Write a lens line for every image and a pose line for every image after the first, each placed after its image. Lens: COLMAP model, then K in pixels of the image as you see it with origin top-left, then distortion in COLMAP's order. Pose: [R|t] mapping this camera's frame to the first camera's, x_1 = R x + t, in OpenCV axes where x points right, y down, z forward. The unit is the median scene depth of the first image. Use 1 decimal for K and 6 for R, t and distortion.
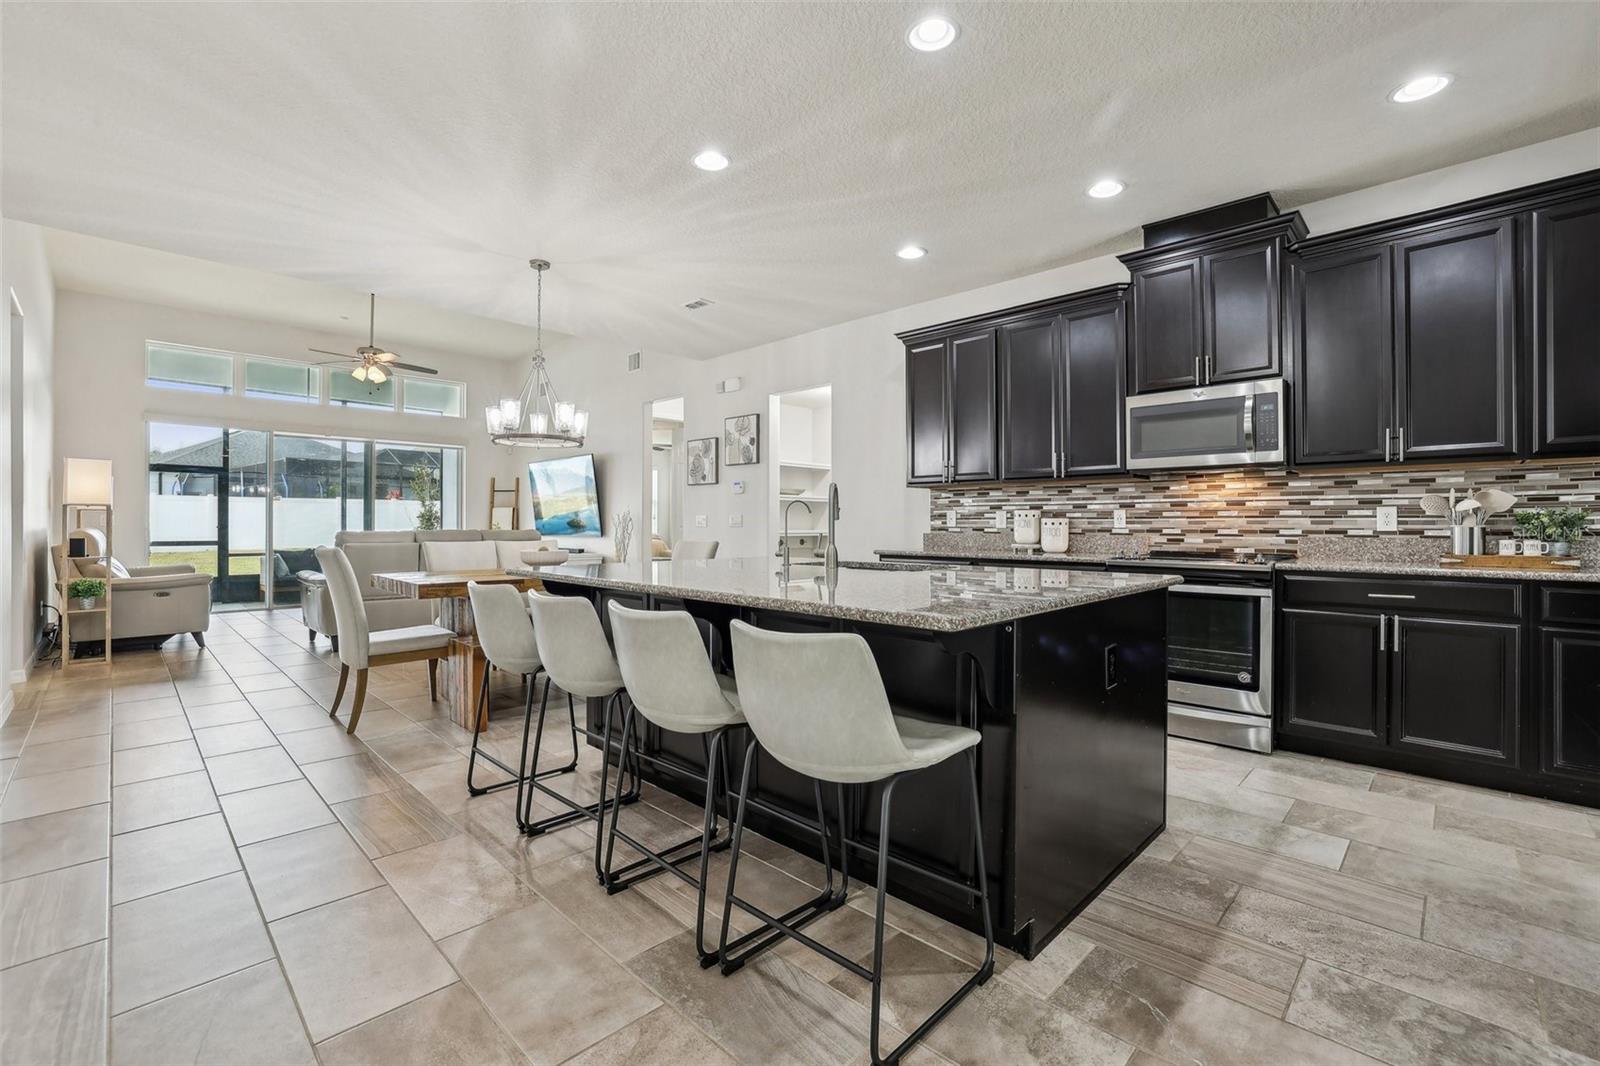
lens RADIAL K [[708.0, 0, 808.8], [0, 708.0, 525.6], [0, 0, 1]] dist [-0.027846, 0.002034]
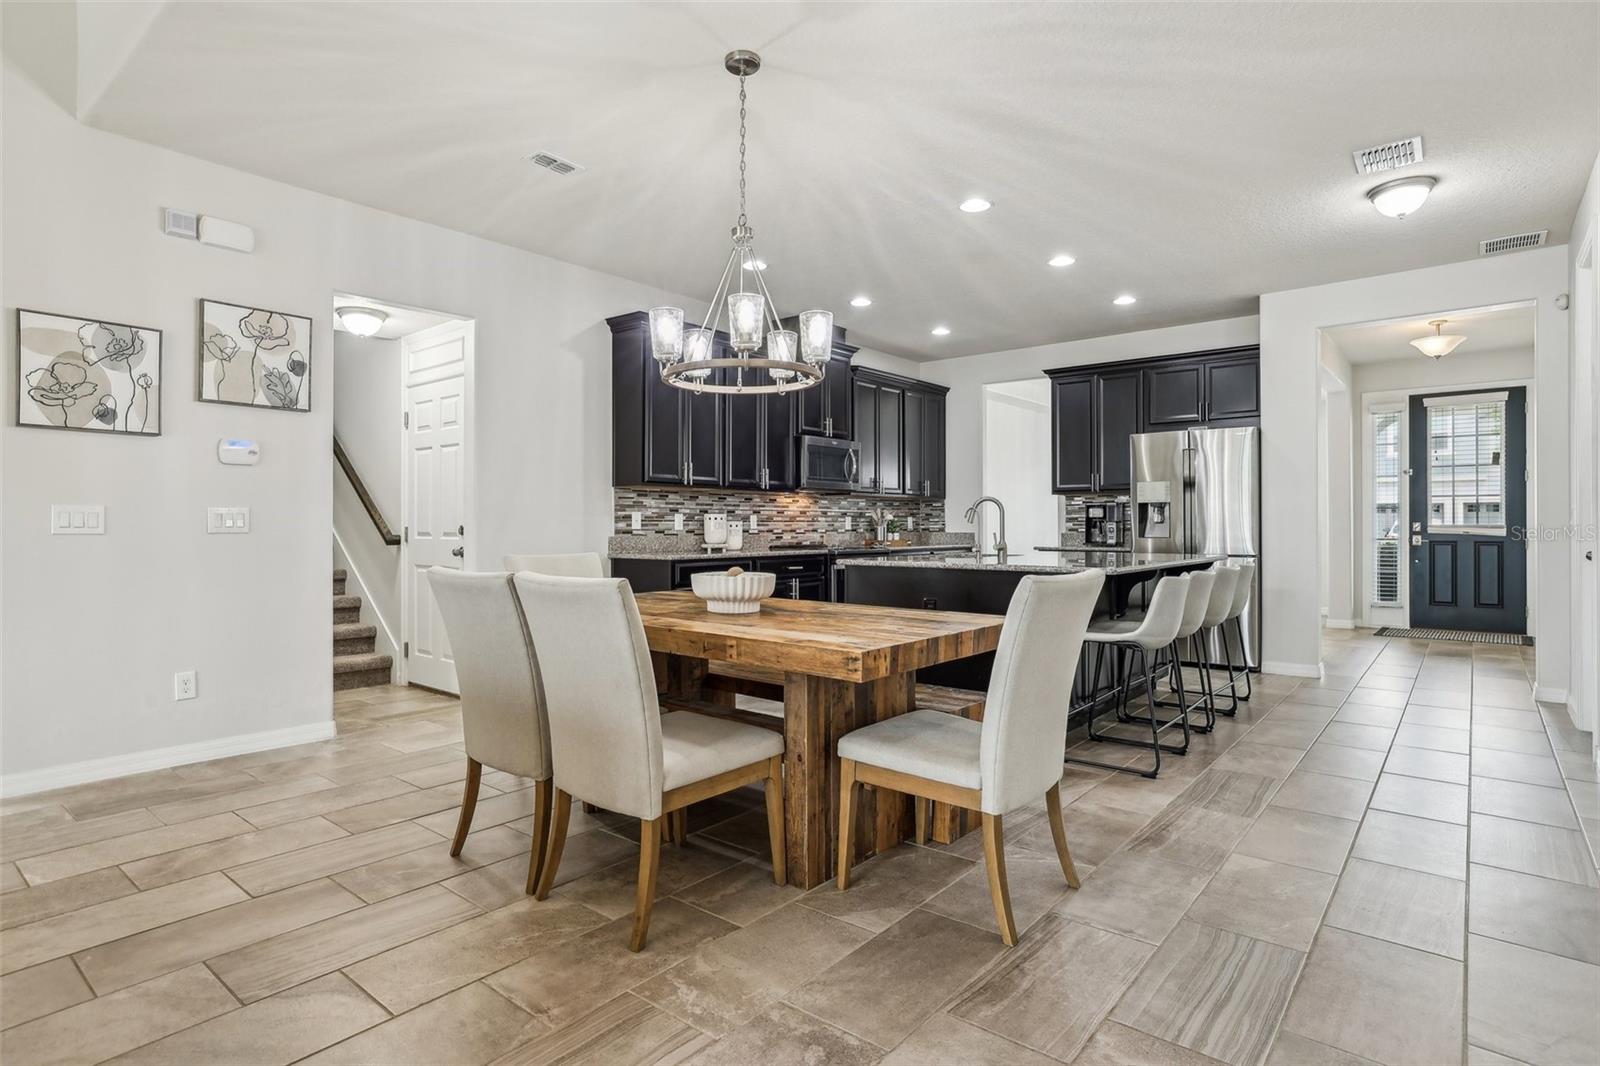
lens RADIAL K [[816.8, 0, 798.1], [0, 816.8, 520.7], [0, 0, 1]] dist [-0.011727, 0.002131]
pose [[-0.085452, 0.004708, 0.996331, -0.861799], [0.003129, 0.999985, -0.004457, -0.004247], [-0.996337, 0.002737, -0.085466, 0.845543]]
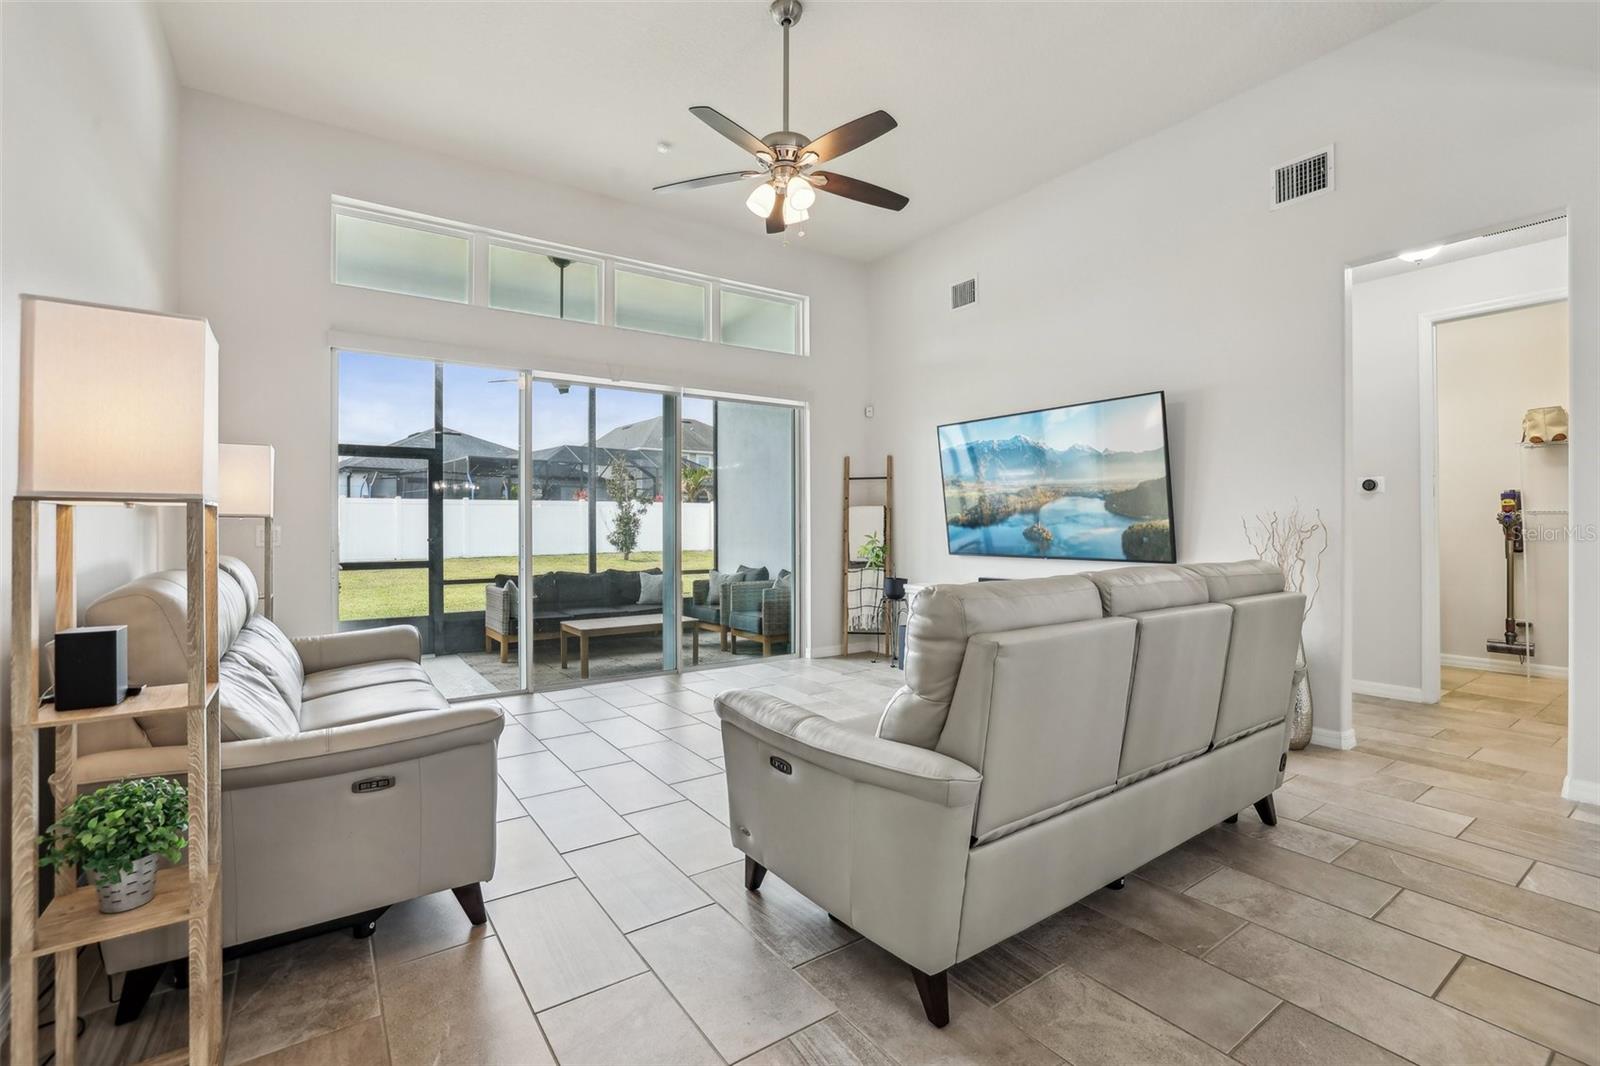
lens RADIAL K [[708.0, 0, 788.4], [0, 708.0, 519.9], [0, 0, 1]] dist [-0.027846, 0.002034]
pose [[0.981932, -0.006585, -0.189122, -0.724844], [0.005047, 0.999950, -0.008614, -0.017987], [0.189169, 0.007504, 0.981916, 0.760108]]
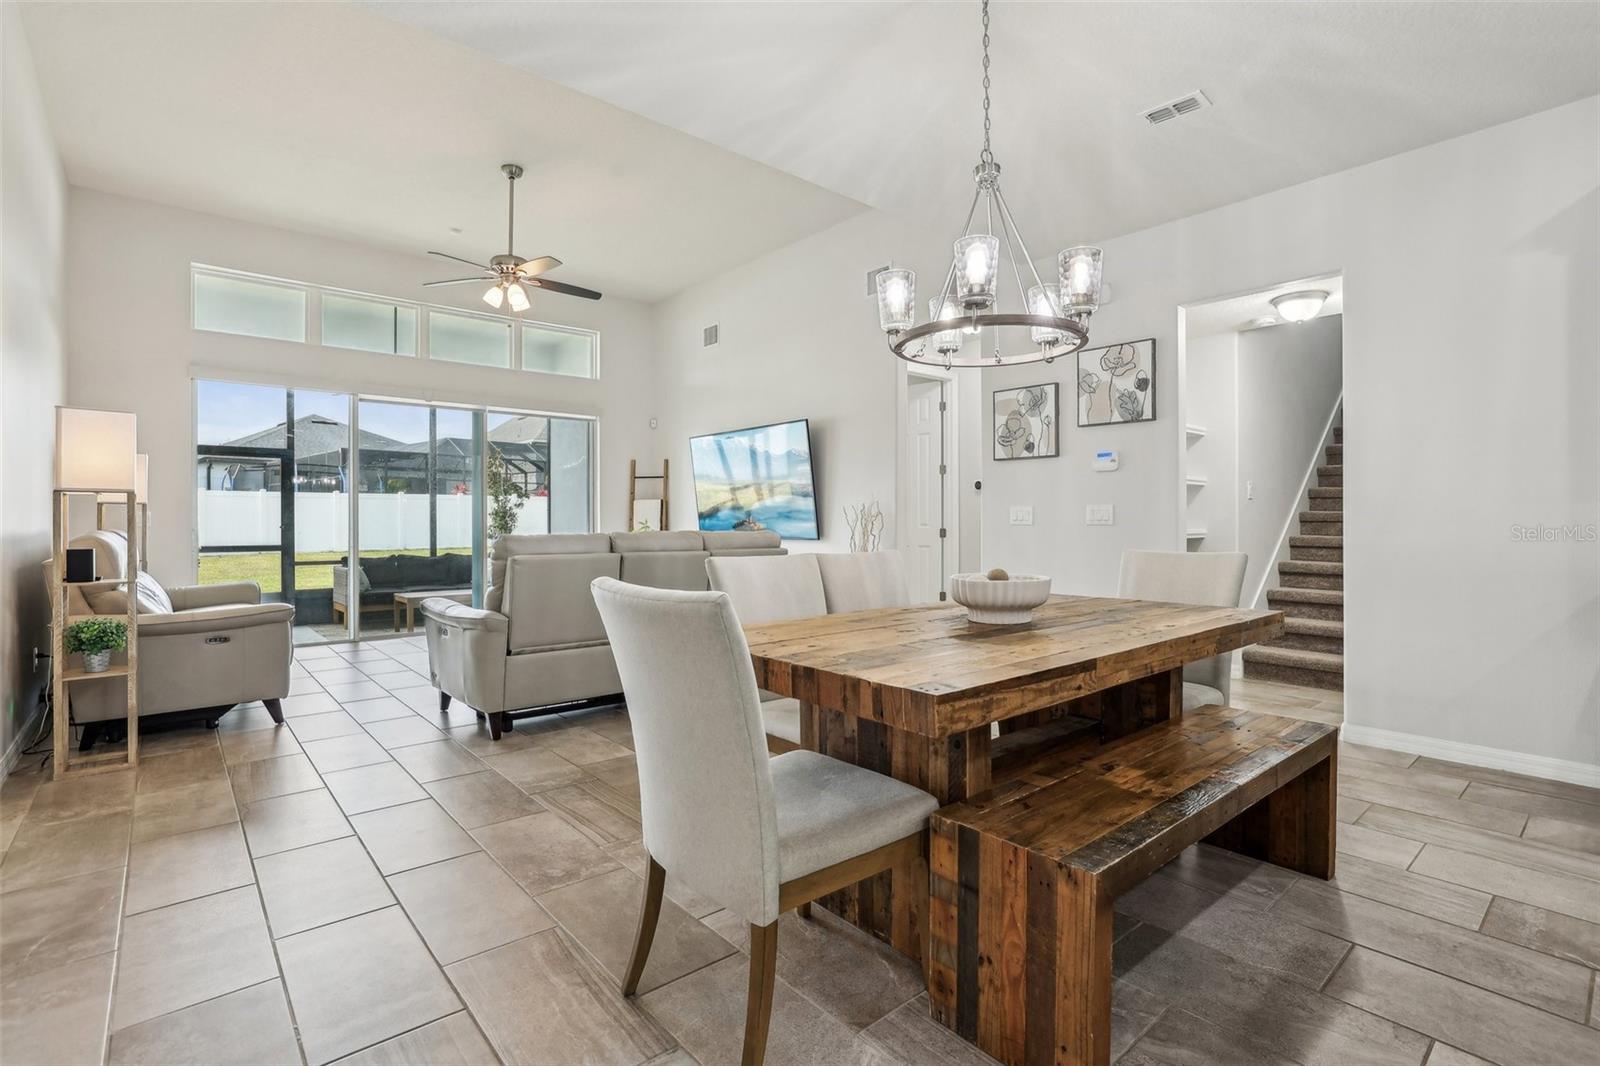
lens RADIAL K [[761.5, 0, 800.6], [0, 761.5, 523.5], [0, 0, 1]] dist [-0.028549, 0.005391]
pose [[0.996487, -0.003115, -0.083692, -0.389974], [0.003172, 0.999995, 0.000548, -0.001401], [0.083690, -0.000811, 0.996492, 0.408081]]
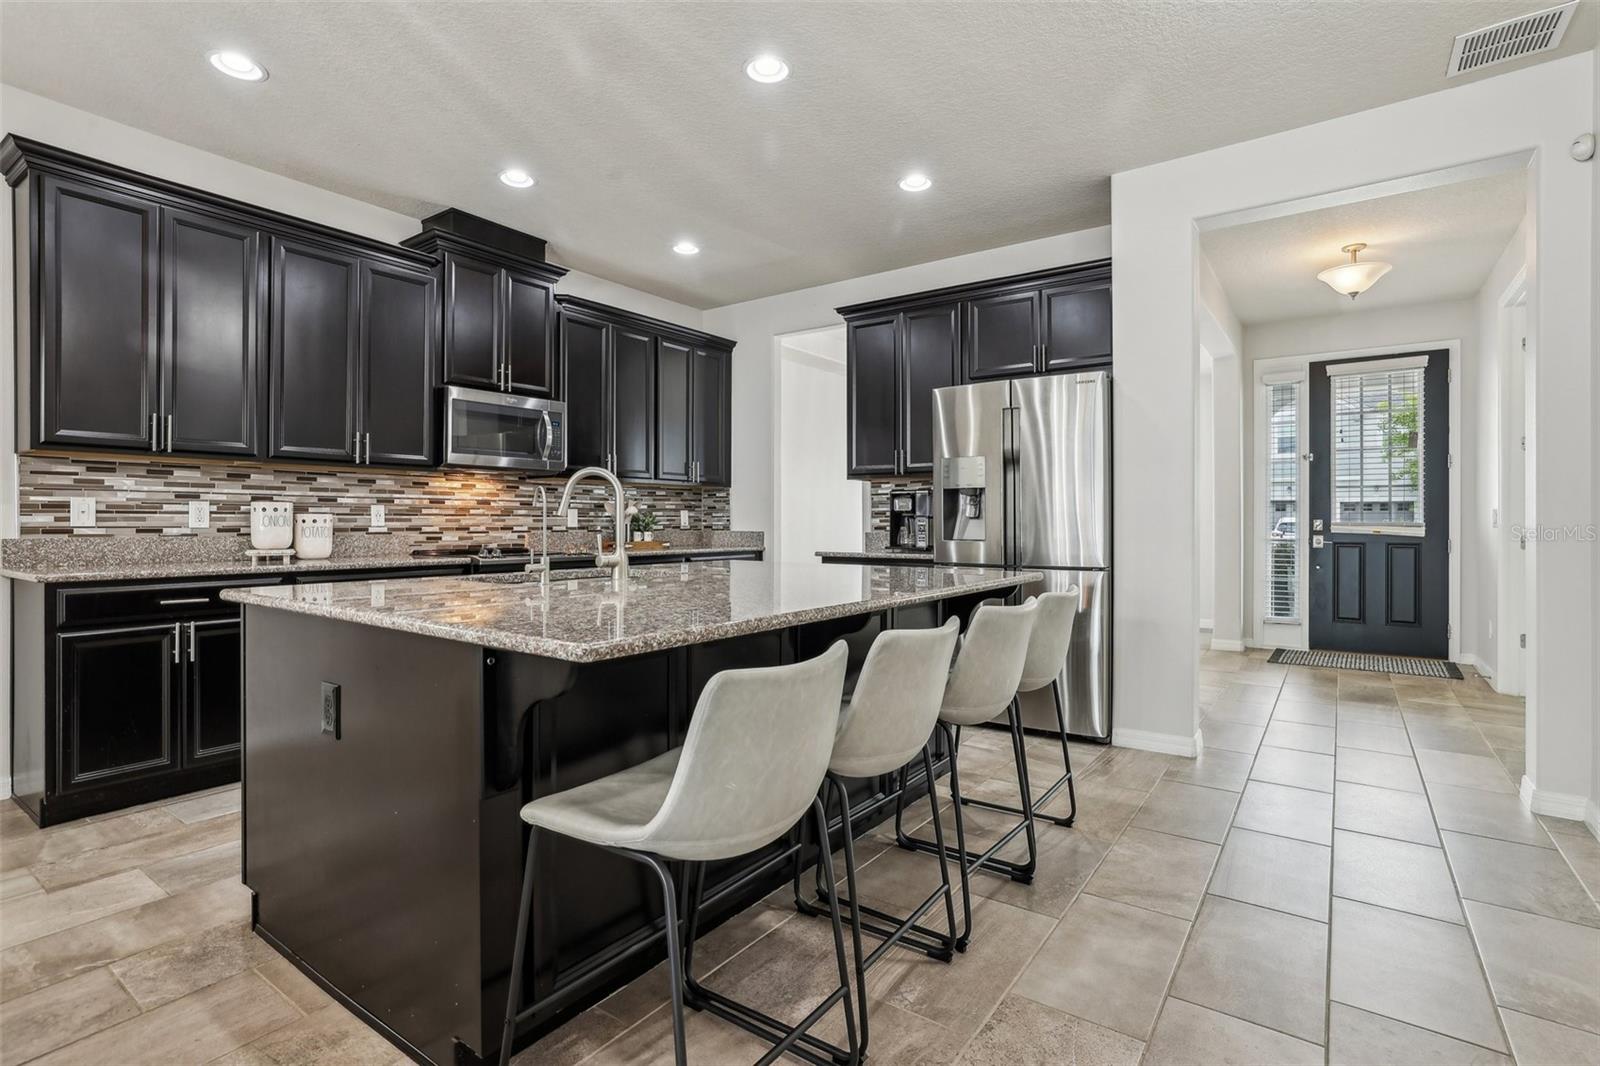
lens RADIAL K [[761.5, 0, 792.8], [0, 761.5, 515.8], [0, 0, 1]] dist [-0.028549, 0.005391]
pose [[-0.148746, 0.006499, 0.988854, -0.446046], [0.000248, 0.999979, -0.006535, -0.002636], [-0.988875, -0.000727, -0.148745, 0.511381]]
